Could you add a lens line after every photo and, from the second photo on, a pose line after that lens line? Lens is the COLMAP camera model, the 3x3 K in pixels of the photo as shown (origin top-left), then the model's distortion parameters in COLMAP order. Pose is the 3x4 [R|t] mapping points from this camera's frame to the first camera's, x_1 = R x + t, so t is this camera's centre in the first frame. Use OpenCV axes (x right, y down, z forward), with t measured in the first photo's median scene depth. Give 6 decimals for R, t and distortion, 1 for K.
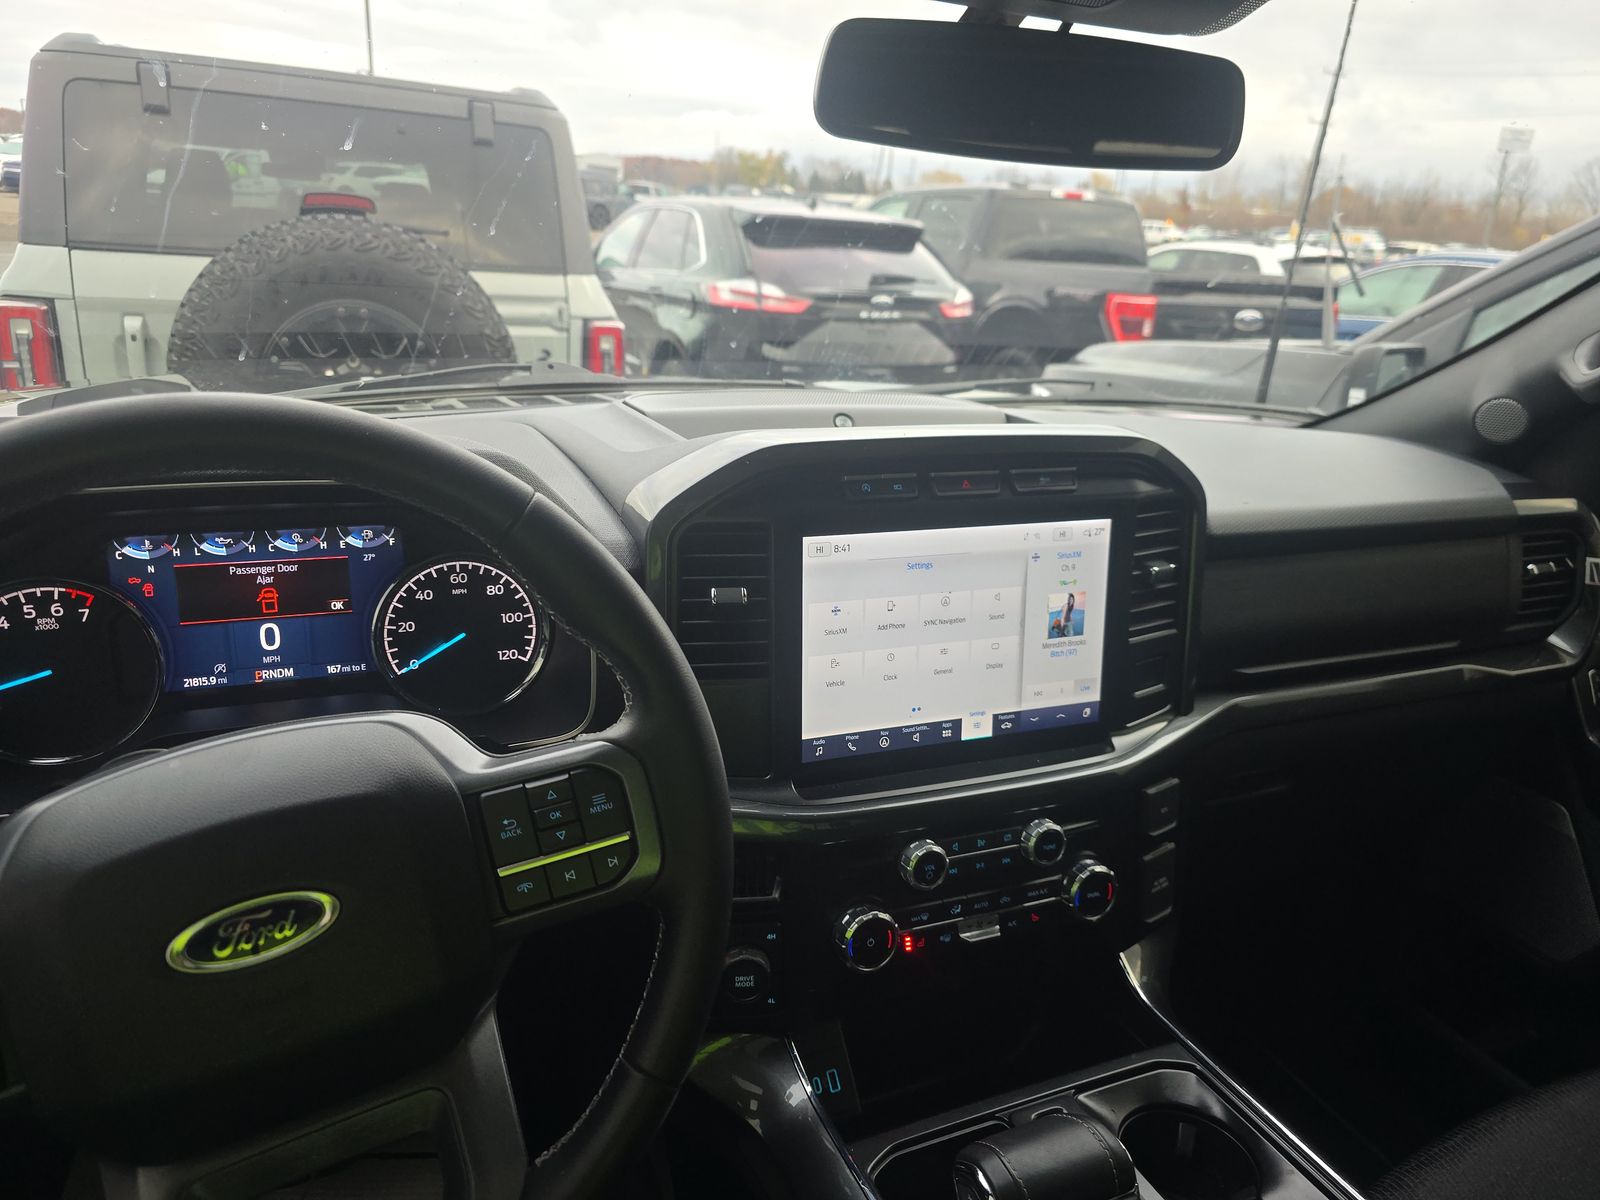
lens RADIAL K [[1086.4, 0, 801.7], [0, 1086.4, 608.9], [0, 0, 1]] dist [0.085317, -0.088727]
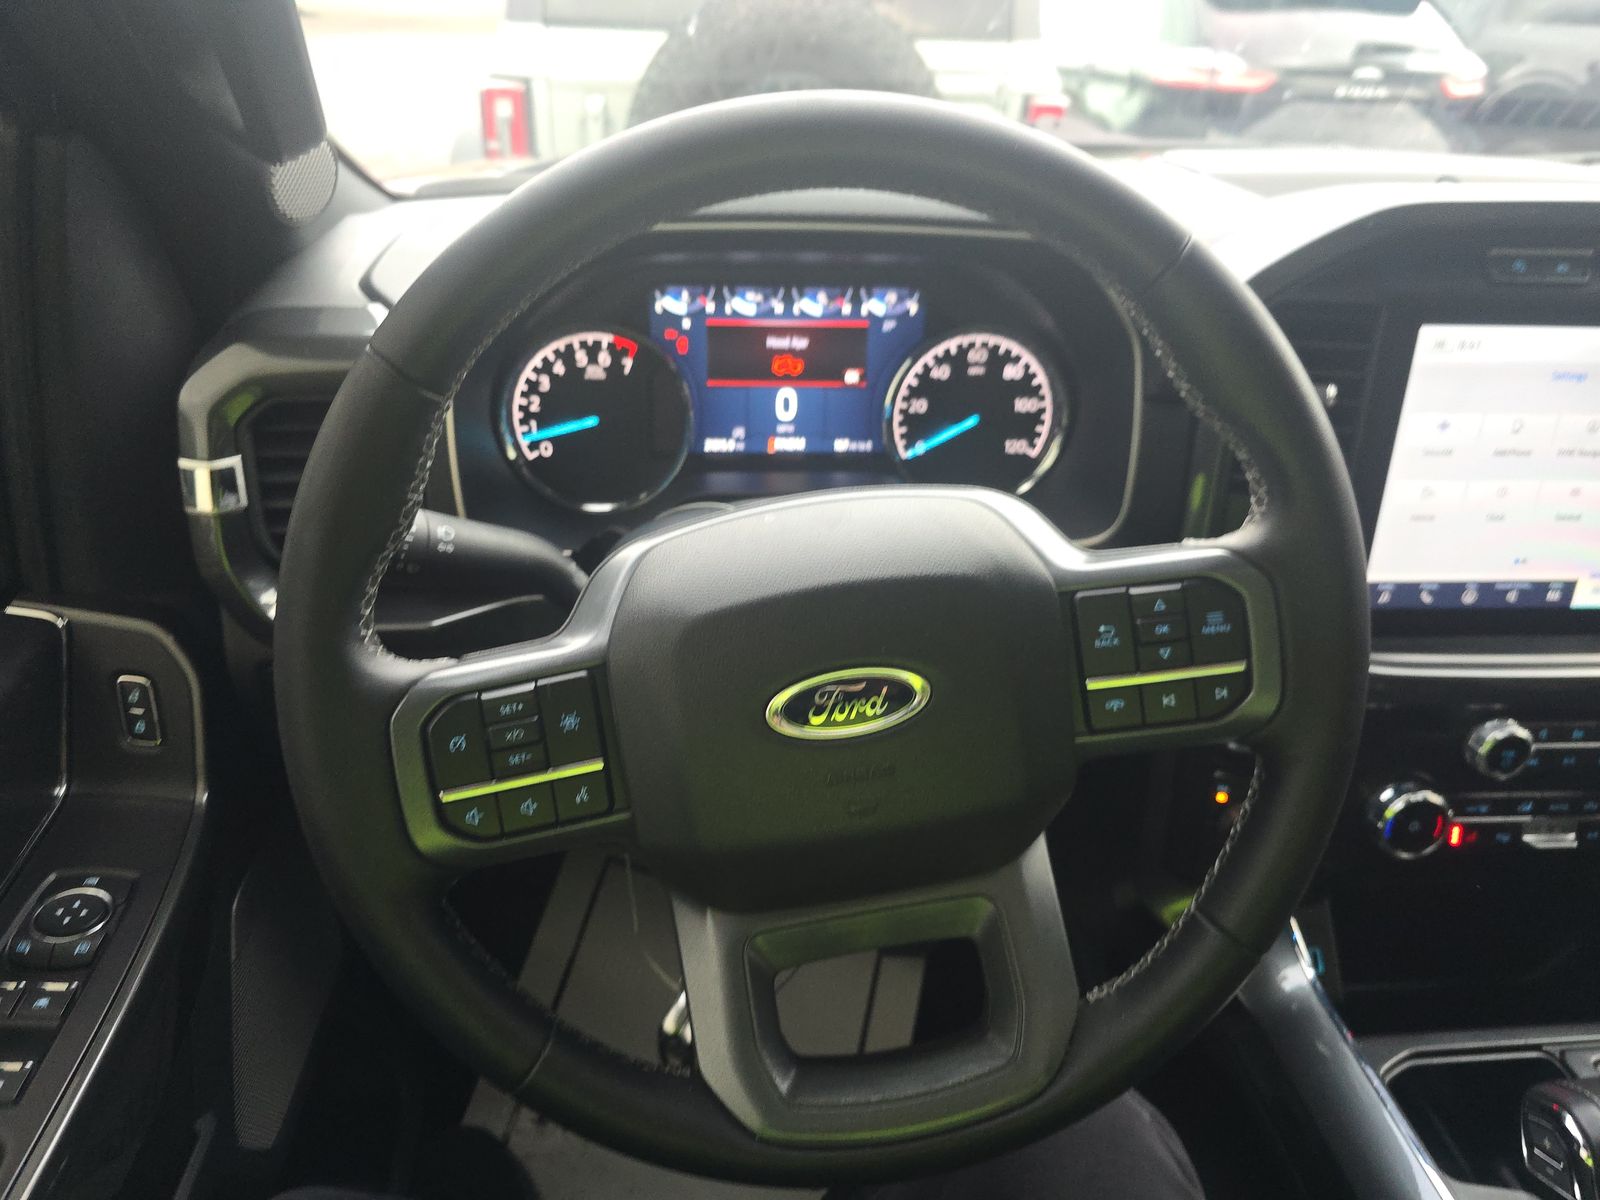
lens RADIAL K [[1086.4, 0, 801.7], [0, 1086.4, 608.9], [0, 0, 1]] dist [0.085317, -0.088727]
pose [[0.943921, 0.135977, -0.300871, -0.150566], [-0.084745, 0.980508, 0.177264, 0.029524], [0.319110, -0.141826, 0.937045, 0.074751]]
